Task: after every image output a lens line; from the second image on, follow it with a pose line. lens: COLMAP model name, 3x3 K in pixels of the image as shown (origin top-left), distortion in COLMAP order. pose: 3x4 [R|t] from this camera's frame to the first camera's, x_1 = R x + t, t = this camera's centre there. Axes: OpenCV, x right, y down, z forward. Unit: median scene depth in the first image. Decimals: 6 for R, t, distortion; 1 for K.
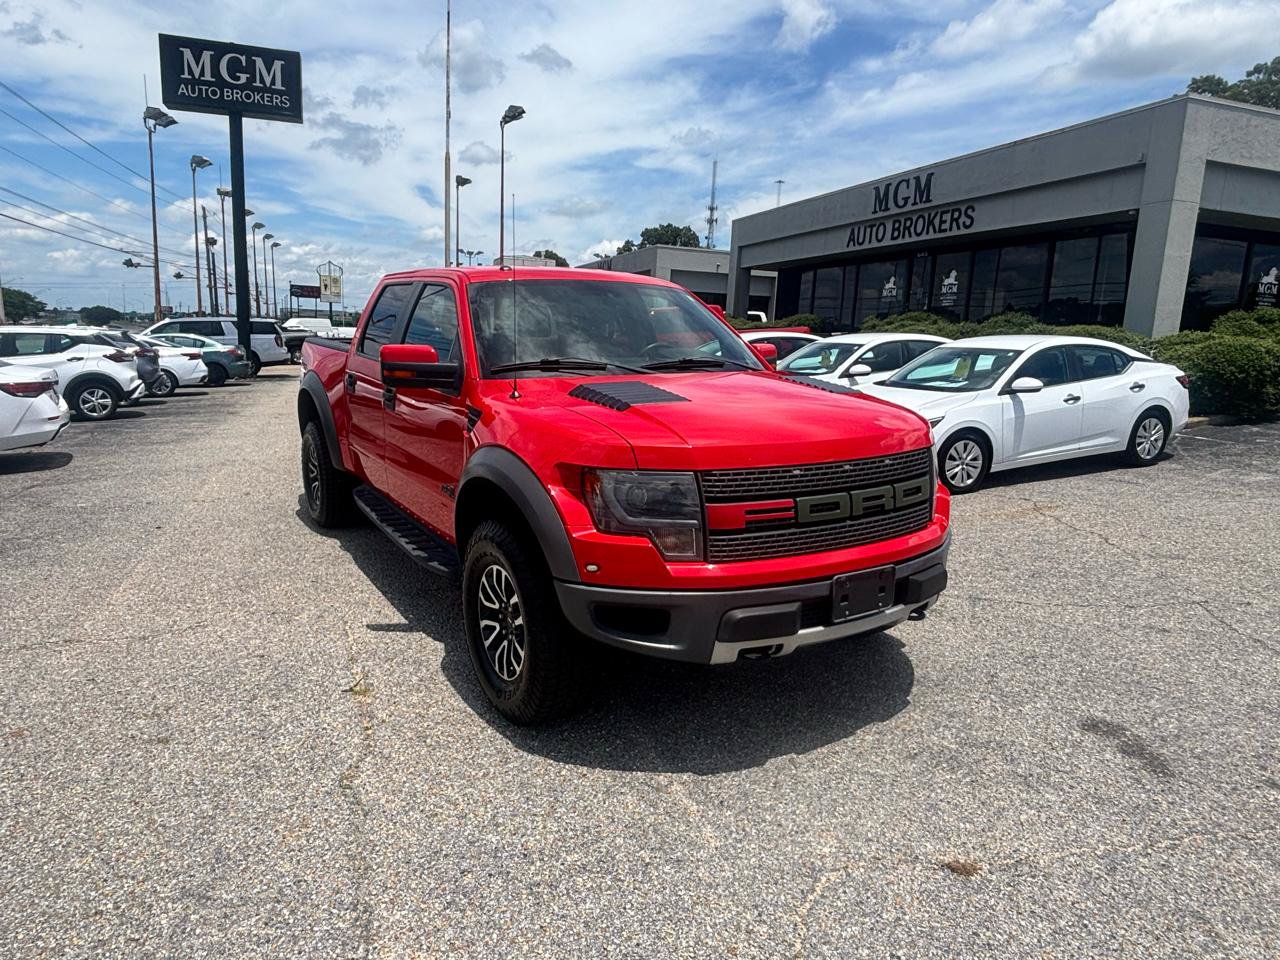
lens RADIAL K [[798.2, 0, 634.6], [0, 798.2, 476.8], [0, 0, 1]] dist [0.010253, -0.018260]
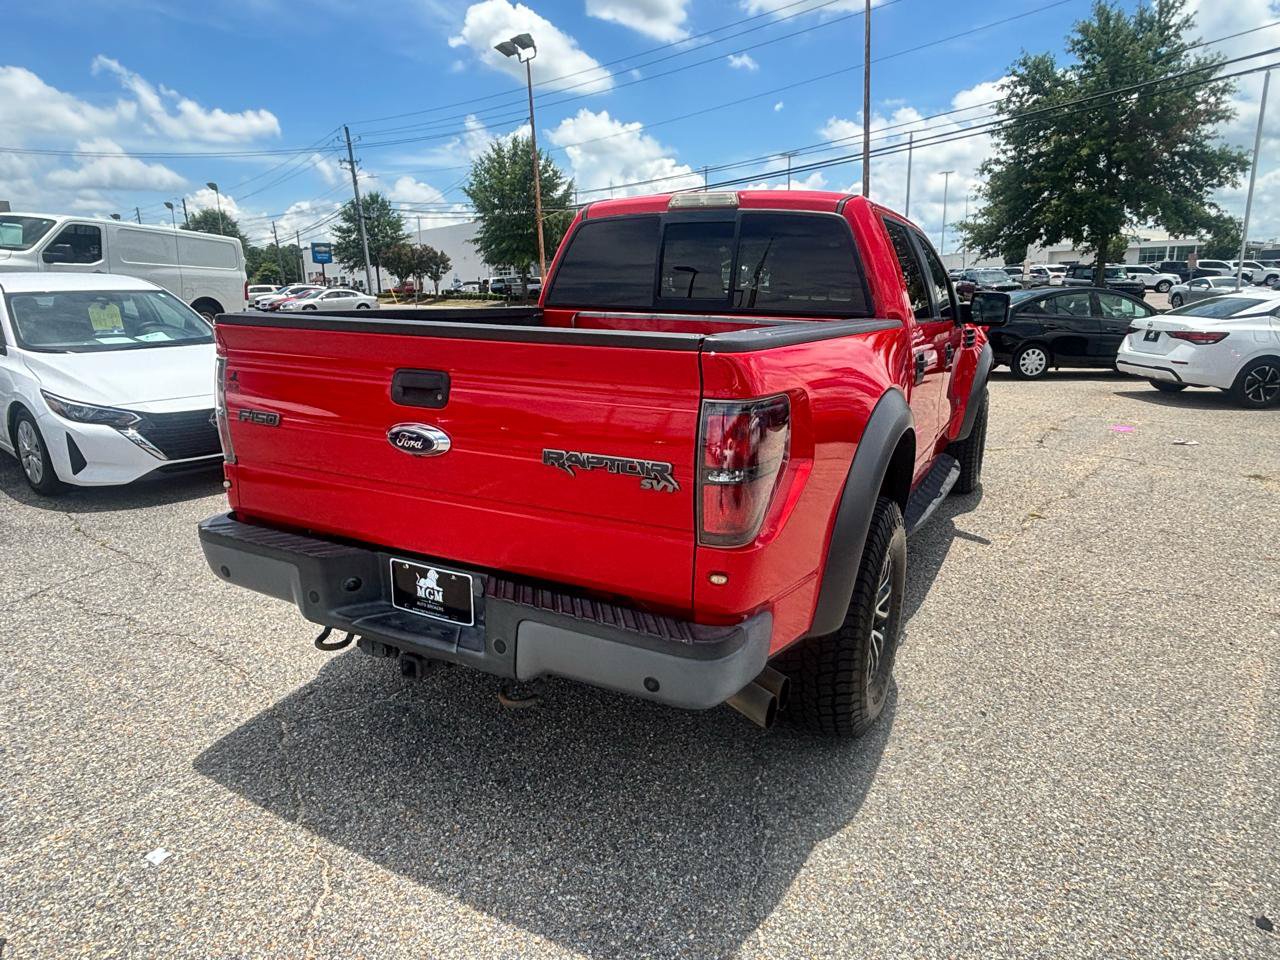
lens RADIAL K [[798.2, 0, 630.7], [0, 798.2, 474.3], [0, 0, 1]] dist [0.010253, -0.018260]
pose [[-0.498271, -0.228116, 0.836474, -0.622888], [0.145479, 0.929093, 0.340033, -0.226865], [-0.854729, 0.291118, -0.429754, 1.170692]]
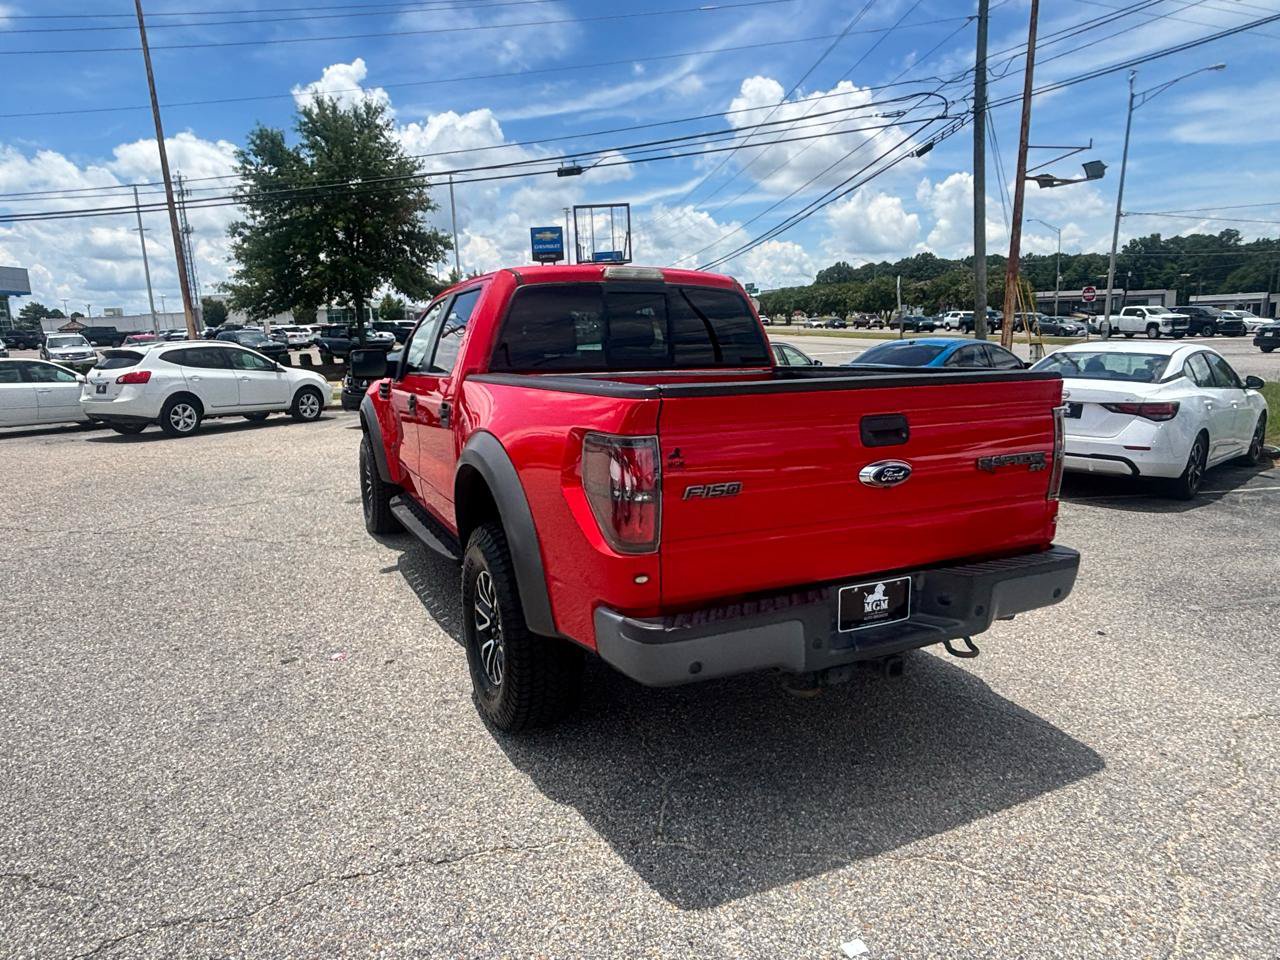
lens RADIAL K [[798.2, 0, 632.1], [0, 798.2, 480.6], [0, 0, 1]] dist [0.010253, -0.018260]
pose [[-0.992710, -0.027867, 0.117260, -0.242917], [0.016252, 0.933068, 0.359332, -0.279358], [-0.119425, 0.358619, -0.925813, 1.466412]]
